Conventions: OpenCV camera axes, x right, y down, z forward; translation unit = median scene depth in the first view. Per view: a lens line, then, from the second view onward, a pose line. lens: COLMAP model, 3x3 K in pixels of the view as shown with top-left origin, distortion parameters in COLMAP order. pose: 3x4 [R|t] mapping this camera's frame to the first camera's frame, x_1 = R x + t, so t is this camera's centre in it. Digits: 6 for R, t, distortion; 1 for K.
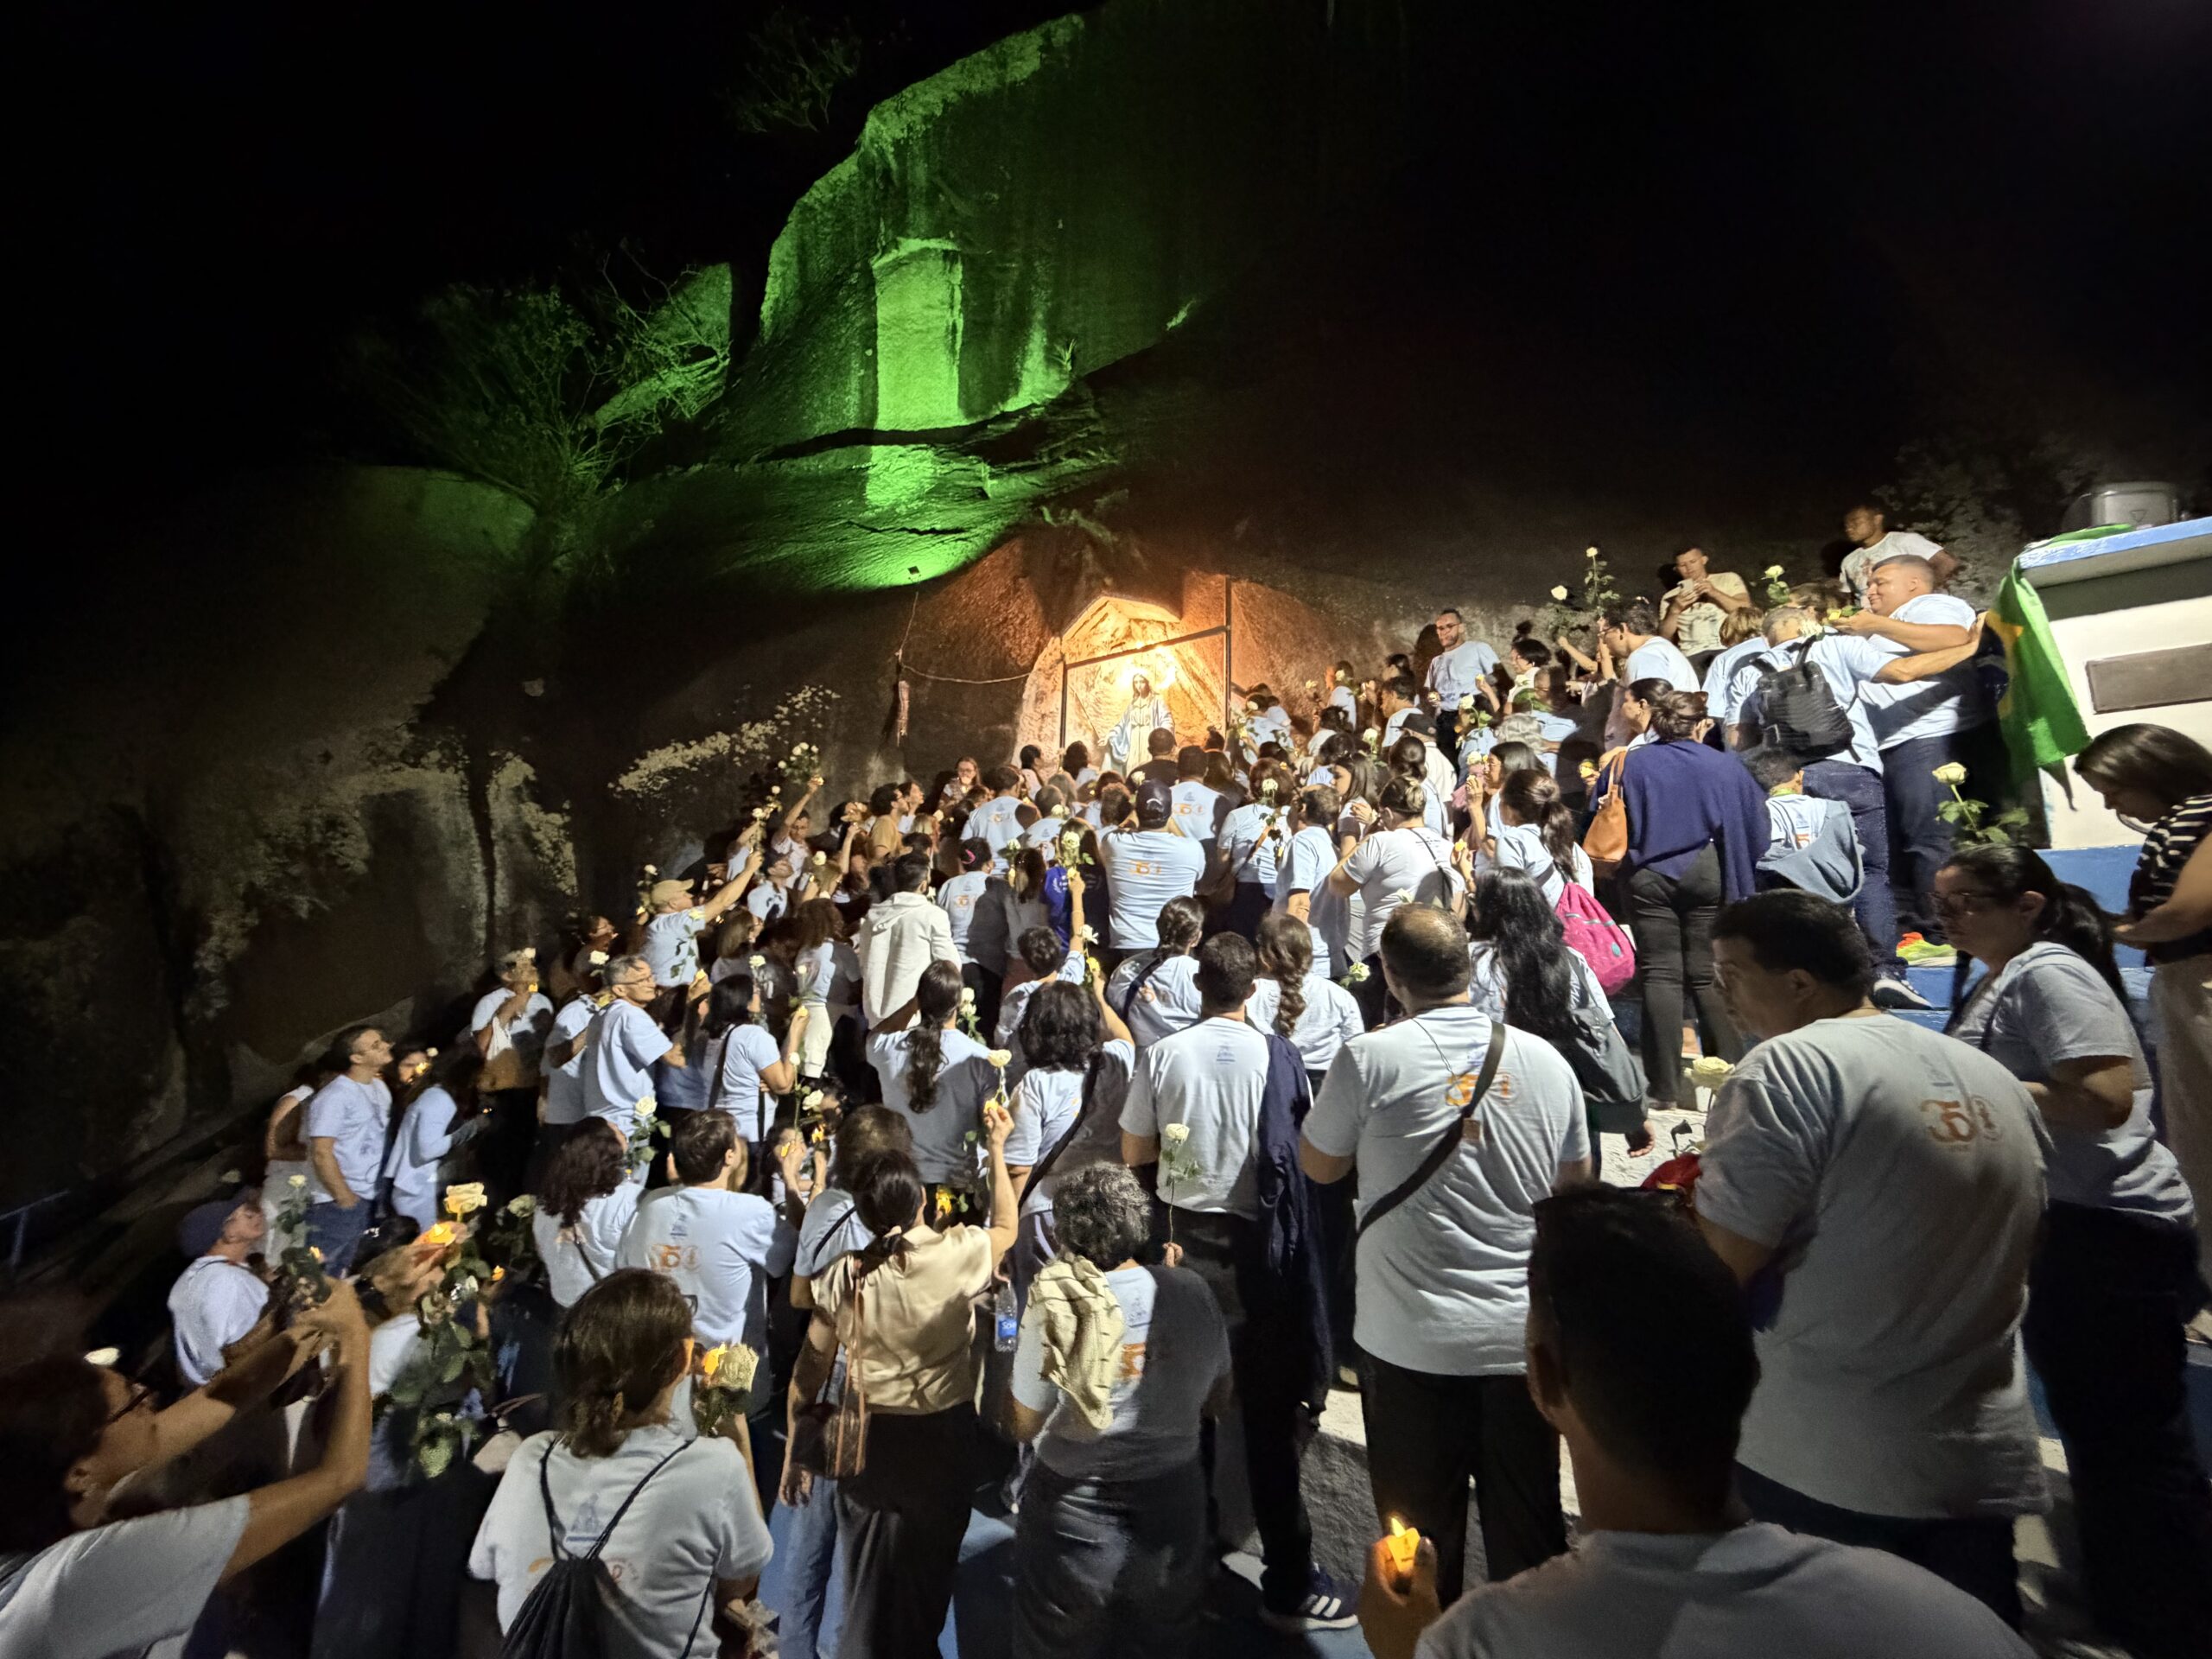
lens RADIAL K [[887.7, 0, 1106.4], [0, 887.7, 825.0], [0, 0, 1]] dist [0.000294, -0.000480]
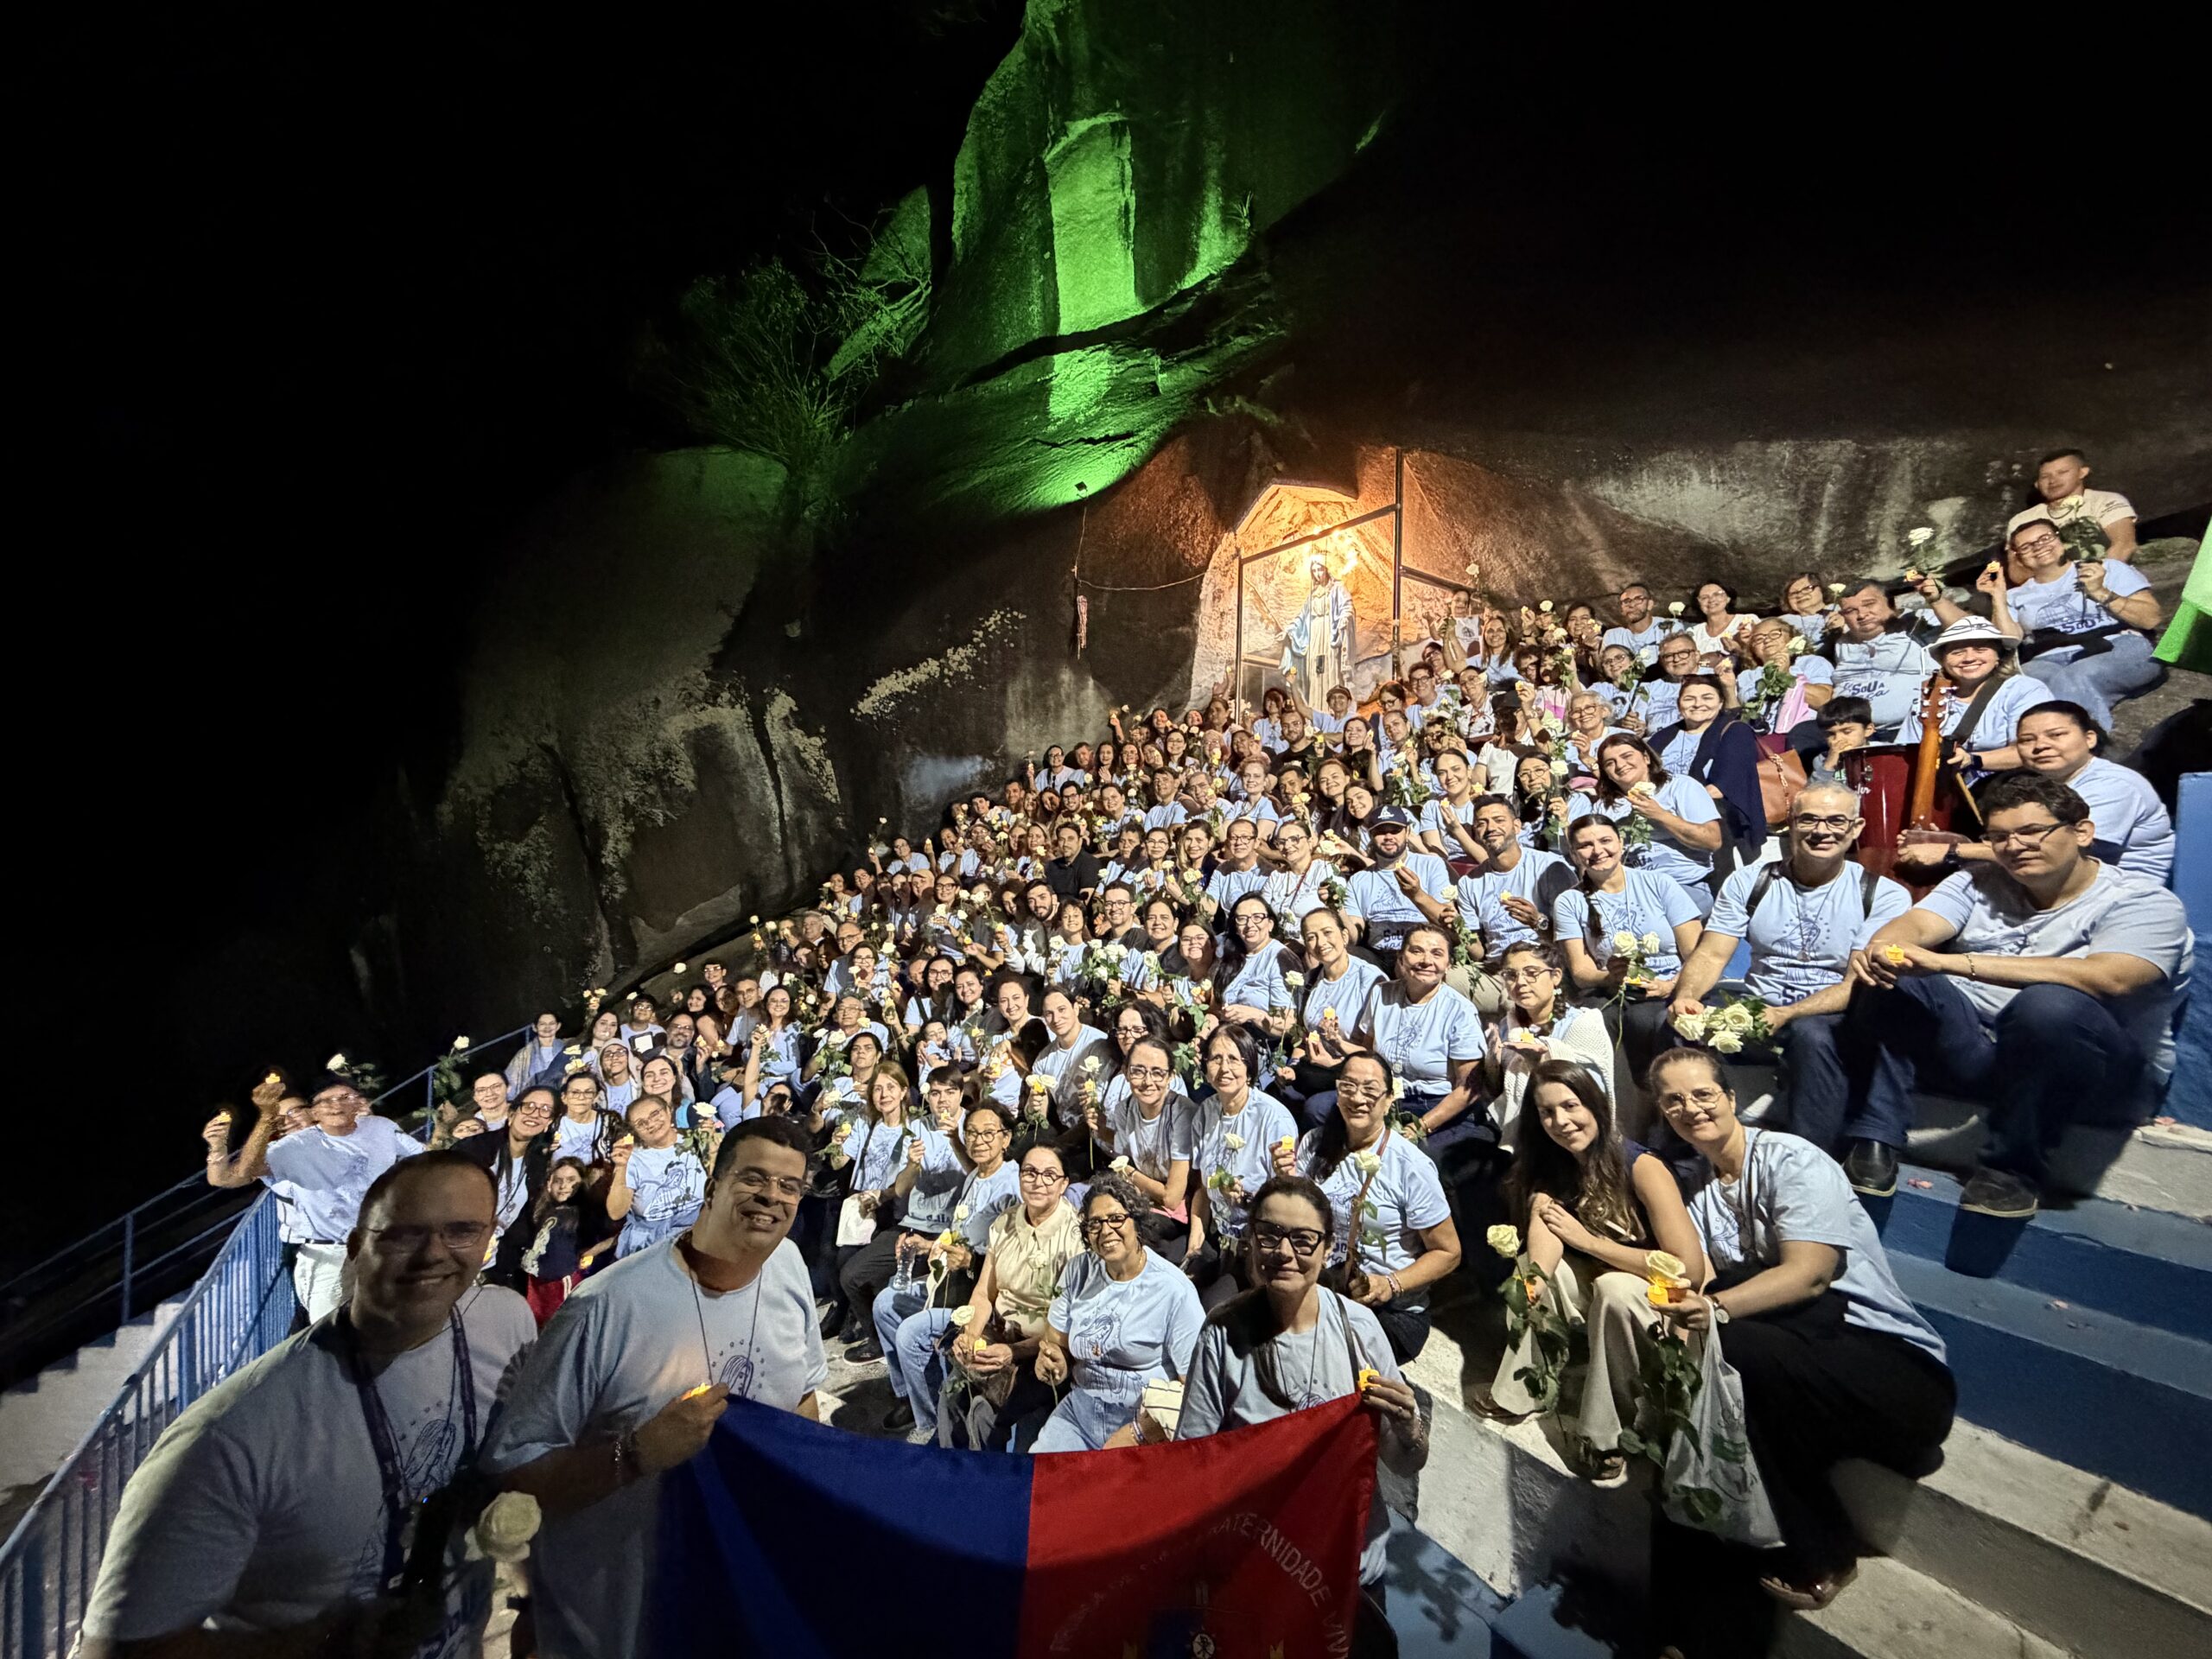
lens RADIAL K [[887.7, 0, 1102.7], [0, 887.7, 825.8], [0, 0, 1]] dist [0.000294, -0.000480]
pose [[0.946250, -0.012693, -0.323188, 0.125651], [0.060413, 0.988580, 0.138054, -0.033778], [0.317745, -0.150159, 0.936211, -0.020068]]
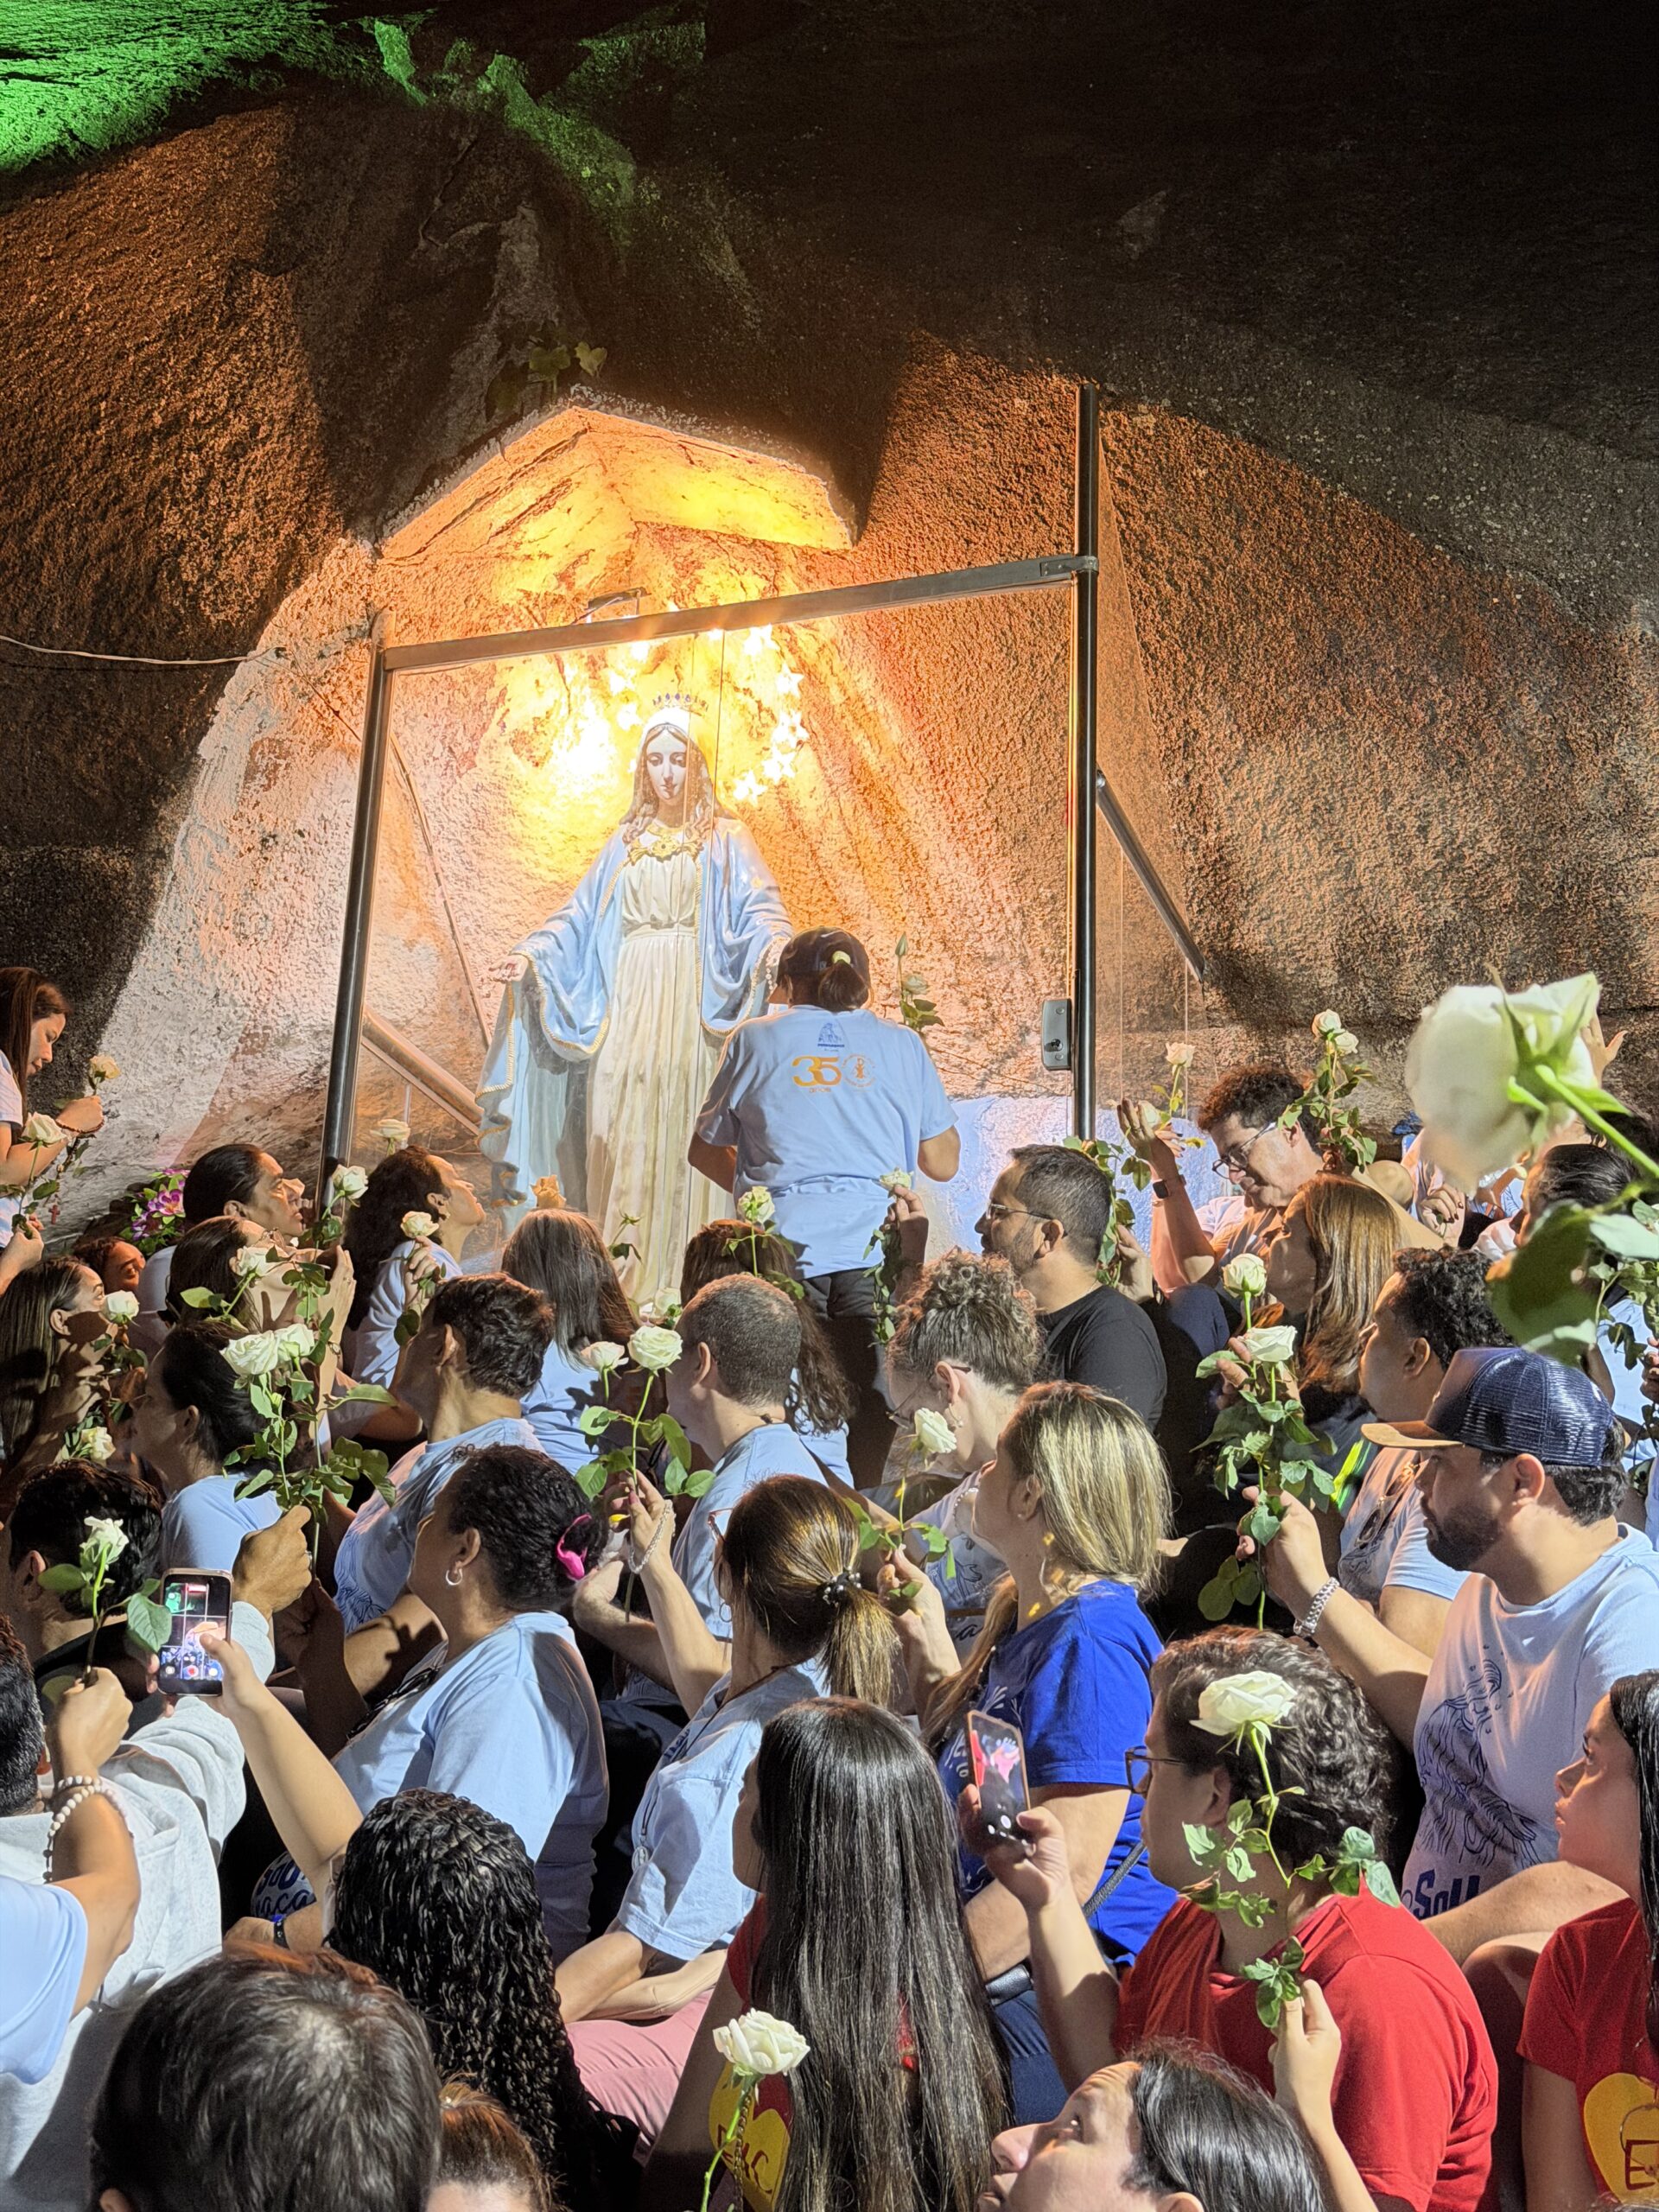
lens RADIAL K [[3089.1, 0, 832.6], [0, 3089.1, 1108.6], [0, 0, 1]] dist [0.114865, 0.000000]
pose [[0.955028, 0.109785, 0.275442, -0.154474], [-0.063647, 0.983179, -0.171195, 0.090129], [-0.289604, 0.145965, 0.945951, 0.153344]]
